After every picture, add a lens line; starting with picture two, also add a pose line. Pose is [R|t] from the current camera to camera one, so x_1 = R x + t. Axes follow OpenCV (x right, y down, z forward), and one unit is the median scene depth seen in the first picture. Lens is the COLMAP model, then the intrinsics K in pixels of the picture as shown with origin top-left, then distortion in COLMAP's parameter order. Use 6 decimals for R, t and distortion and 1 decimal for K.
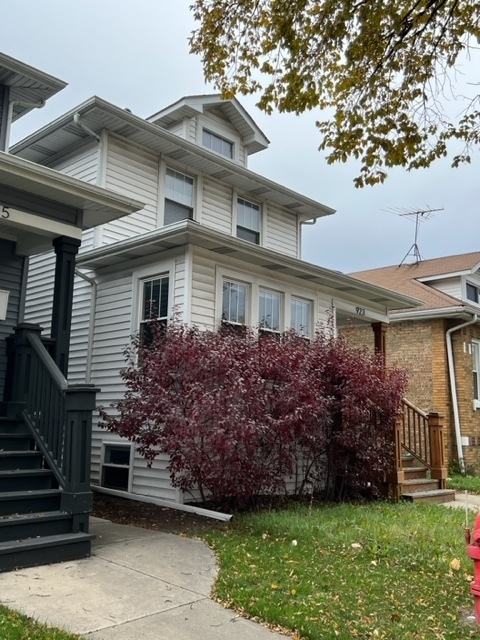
lens RADIAL K [[601.9, 0, 240.0], [0, 601.9, 320.0], [0, 0, 1]] dist [0.179937, -0.554227]
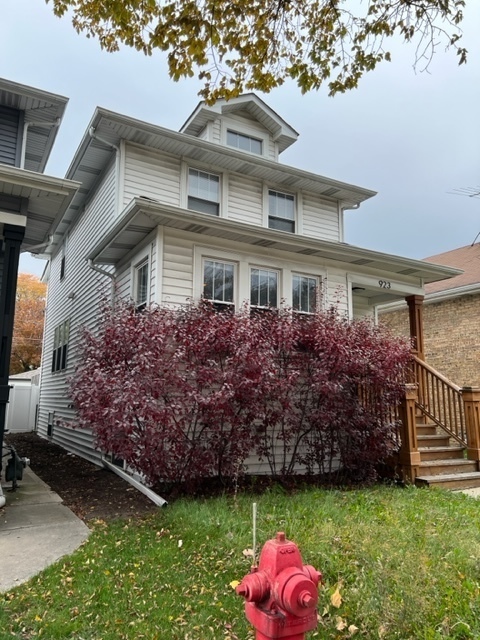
lens RADIAL K [[480.9, 0, 240.0], [0, 480.9, 320.0], [0, 0, 1]] dist [0.055621, -0.076962]
pose [[0.955979, -0.065563, -0.286017, 0.189389], [0.063846, 0.997842, -0.015335, 0.037595], [0.286405, -0.003601, 0.958102, 0.190102]]
